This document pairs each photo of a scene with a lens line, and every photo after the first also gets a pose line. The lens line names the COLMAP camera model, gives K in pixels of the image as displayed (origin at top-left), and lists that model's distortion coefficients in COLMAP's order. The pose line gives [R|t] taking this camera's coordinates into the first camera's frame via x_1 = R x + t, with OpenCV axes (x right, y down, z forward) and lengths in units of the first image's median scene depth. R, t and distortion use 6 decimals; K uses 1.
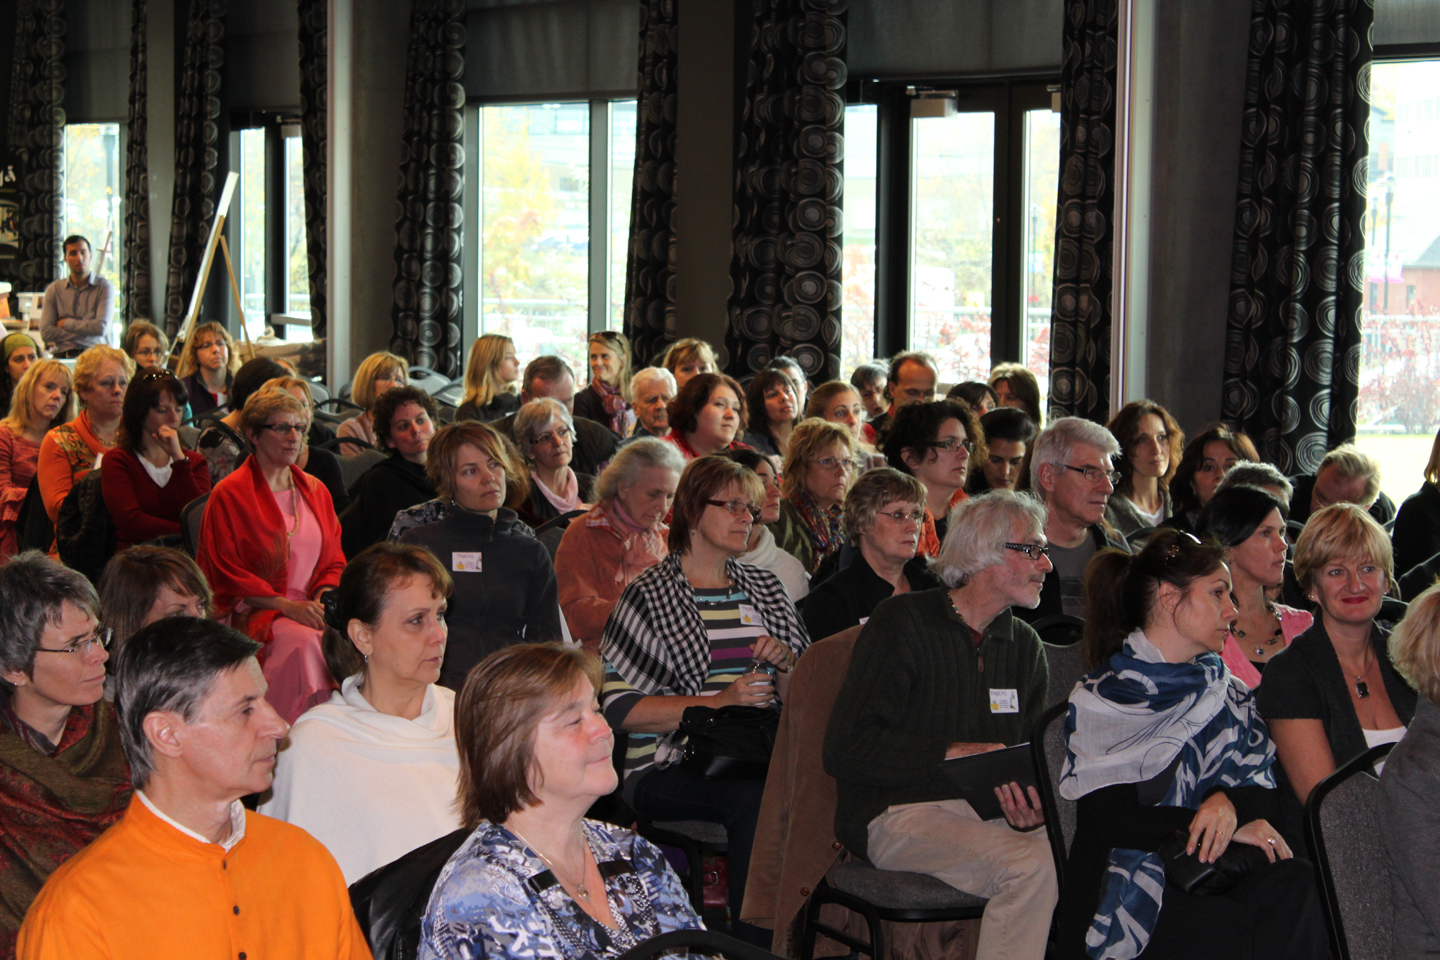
lens RADIAL K [[3656.1, 0, 720.2], [0, 3656.1, 481.9], [0, 0, 1]] dist [0.202366, 0.000000]
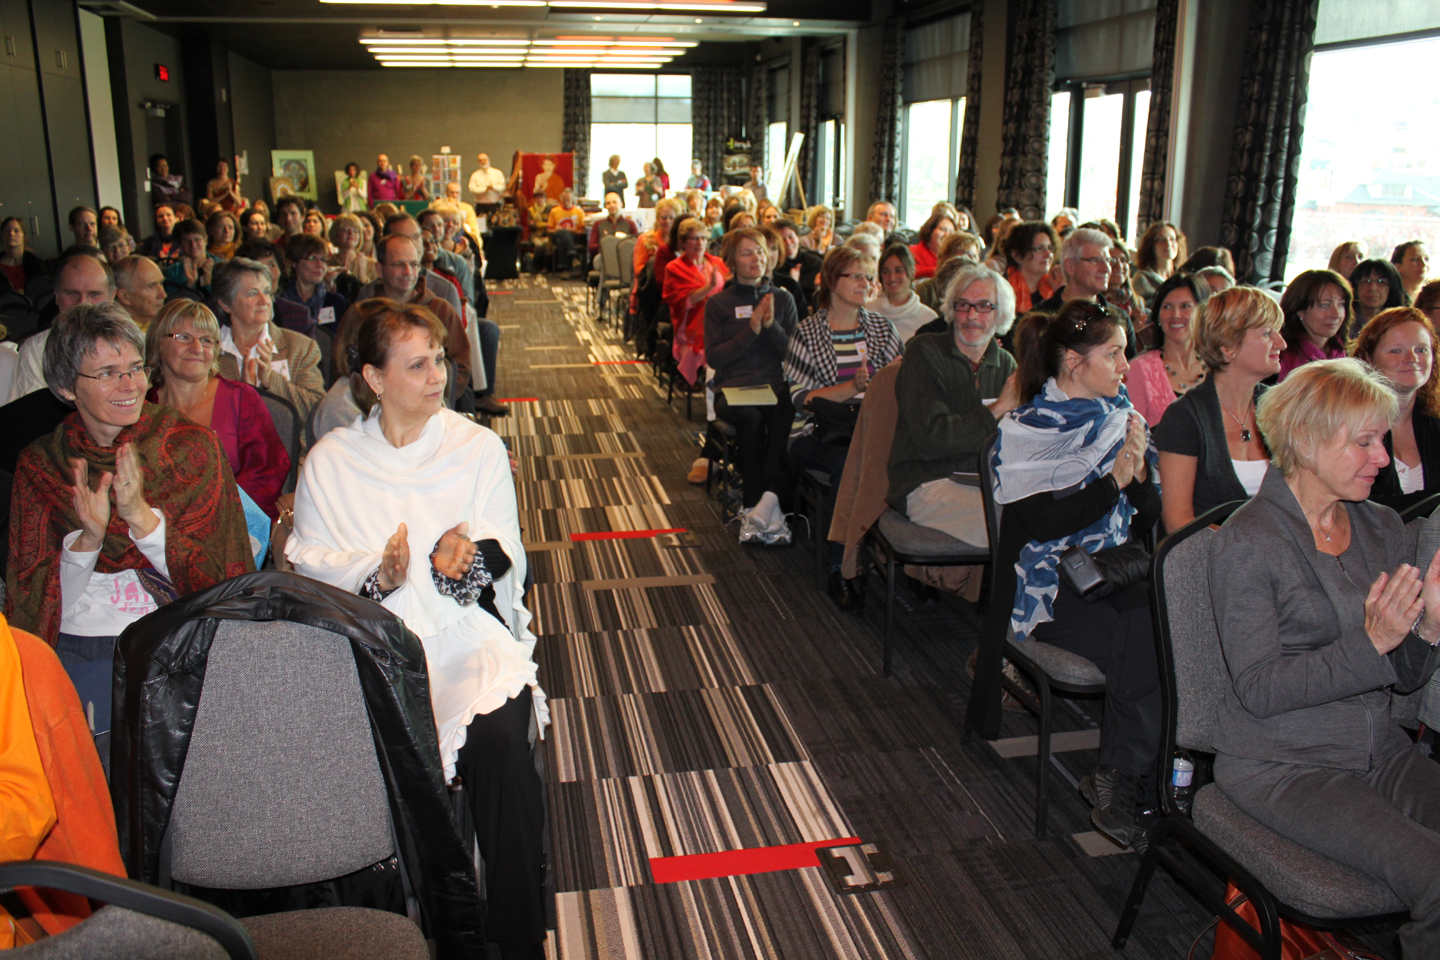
lens RADIAL K [[1203.5, 0, 717.9], [0, 1203.5, 485.9], [0, 0, 1]] dist [-0.096045, 0.043262]
pose [[0.957669, 0.070226, -0.279175, 0.067928], [-0.019384, 0.983318, 0.180857, 0.000937], [0.287219, -0.167789, 0.943055, 0.318680]]
